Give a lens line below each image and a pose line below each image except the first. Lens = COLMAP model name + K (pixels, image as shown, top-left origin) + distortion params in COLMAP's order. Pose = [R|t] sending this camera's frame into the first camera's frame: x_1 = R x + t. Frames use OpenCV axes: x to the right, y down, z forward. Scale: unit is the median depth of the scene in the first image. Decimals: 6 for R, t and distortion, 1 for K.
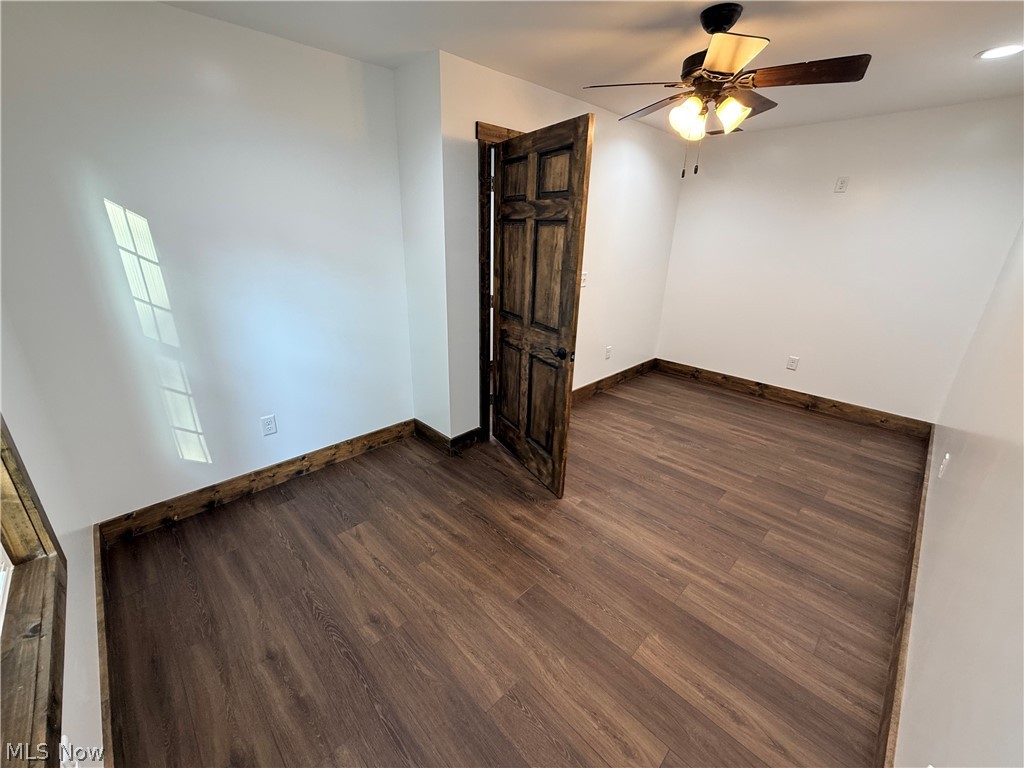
lens RADIAL K [[409.0, 0, 508.6], [0, 409.0, 385.5], [0, 0, 1]] dist [0.000325, -0.000231]
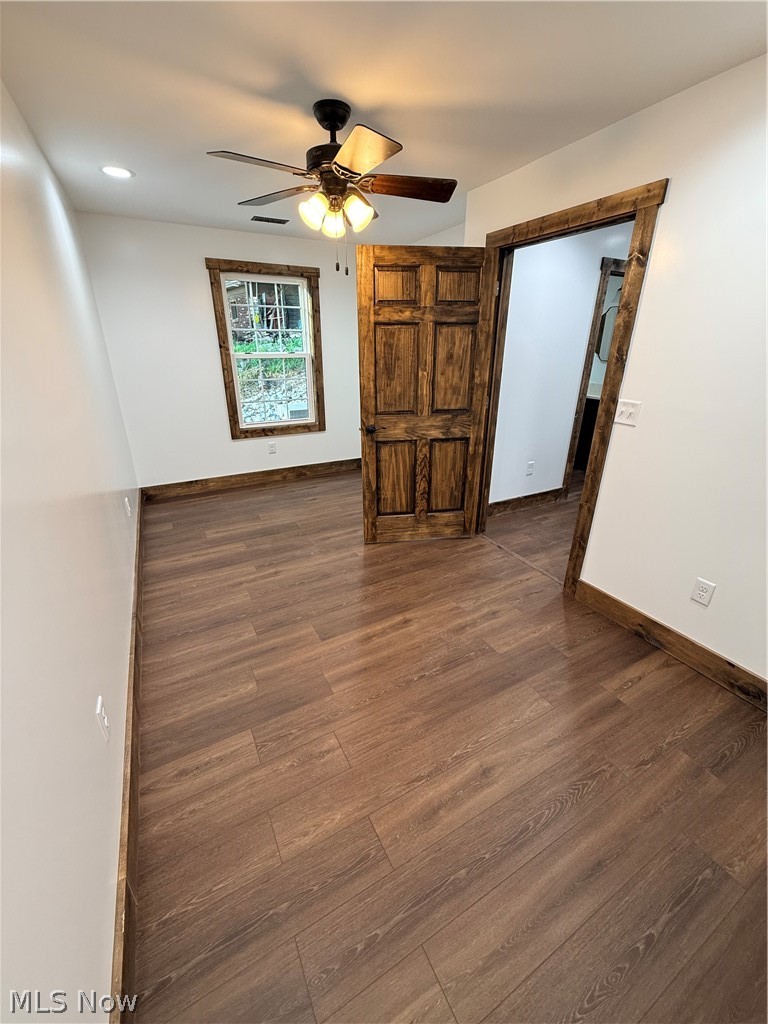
lens RADIAL K [[409.0, 0, 384.0], [0, 409.0, 512.0], [0, 0, 1]] dist [0.000325, -0.000231]
pose [[-0.274319, 0.352375, -0.894752, 1.261060], [-0.346262, 0.831839, 0.433758, -0.402368], [0.897135, 0.428807, -0.106175, 1.190542]]
